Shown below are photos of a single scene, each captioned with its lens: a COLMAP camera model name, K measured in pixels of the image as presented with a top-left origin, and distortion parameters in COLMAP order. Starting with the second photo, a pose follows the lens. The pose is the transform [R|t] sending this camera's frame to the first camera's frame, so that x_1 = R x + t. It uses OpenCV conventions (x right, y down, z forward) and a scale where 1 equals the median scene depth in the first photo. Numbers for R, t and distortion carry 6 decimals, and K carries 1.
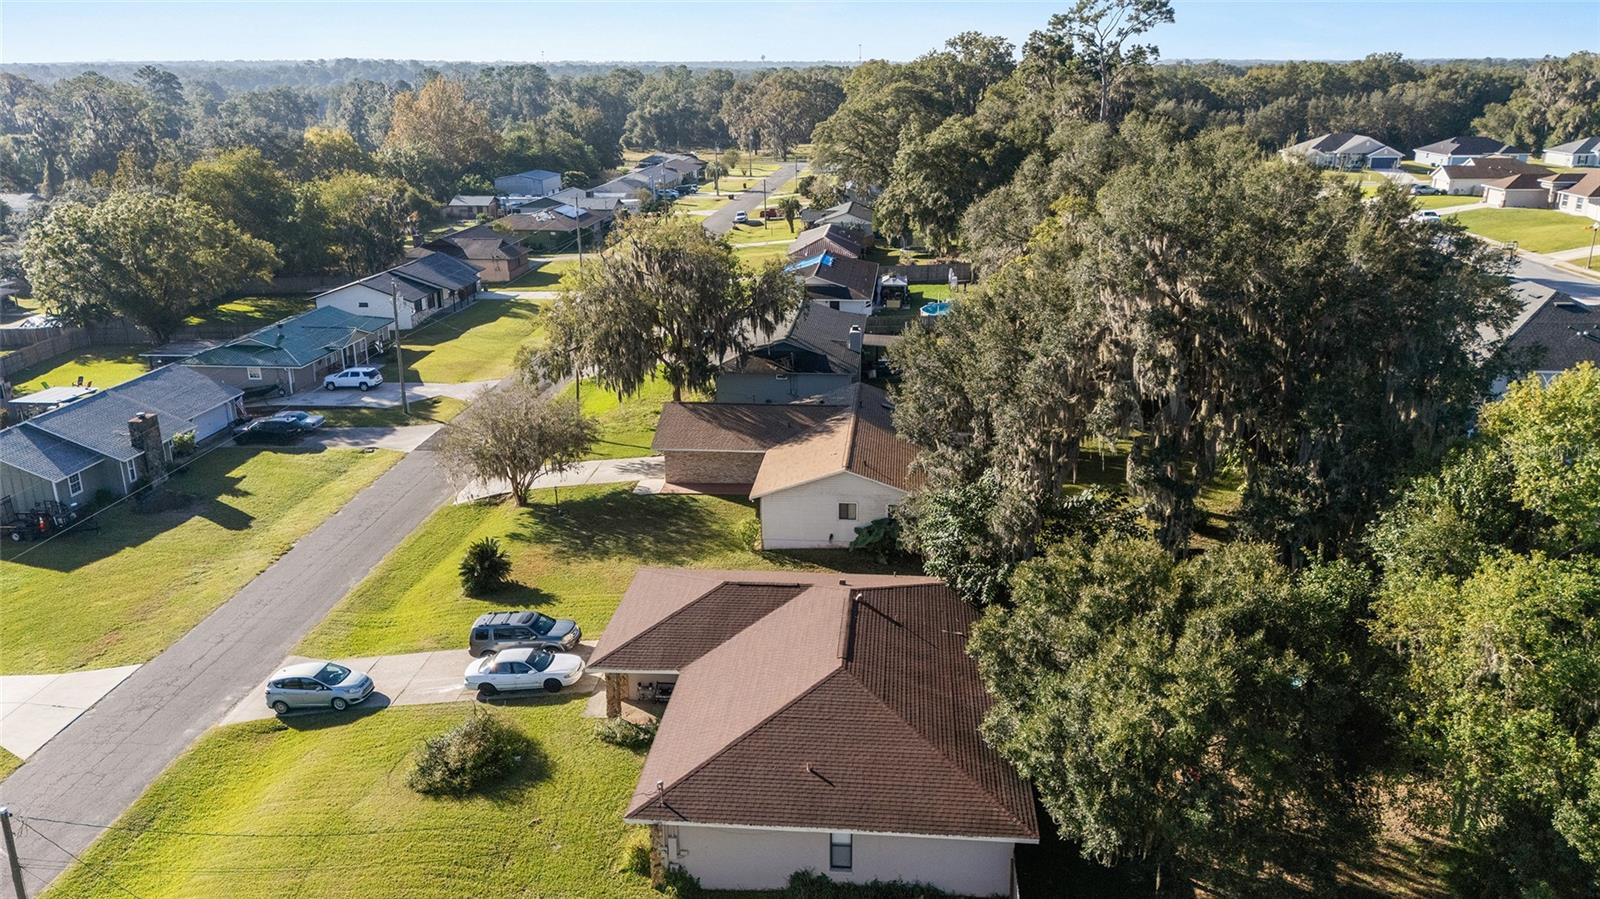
lens RADIAL K [[1194.4, 0, 804.0], [0, 1194.4, 455.2], [0, 0, 1]] dist [0.043645, -0.004780]
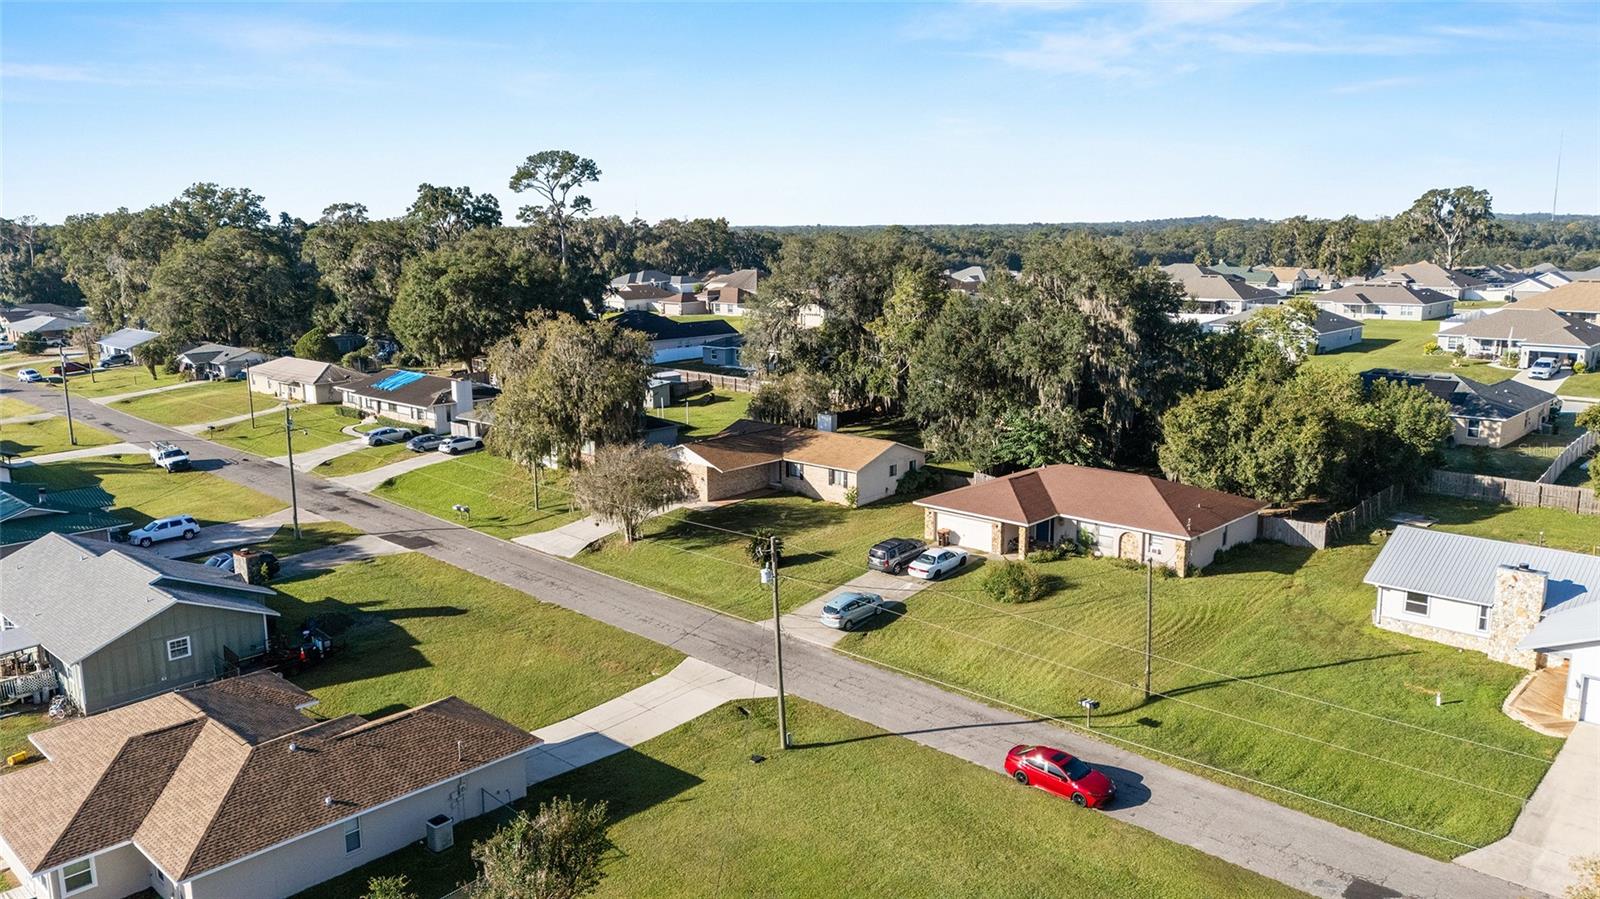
lens RADIAL K [[1194.4, 0, 792.5], [0, 1194.4, 439.7], [0, 0, 1]] dist [0.043645, -0.004780]
pose [[0.621541, -0.138963, 0.770958, -1.046302], [0.247306, 0.968620, -0.024786, 0.012263], [-0.743321, 0.206068, 0.636404, 0.082190]]
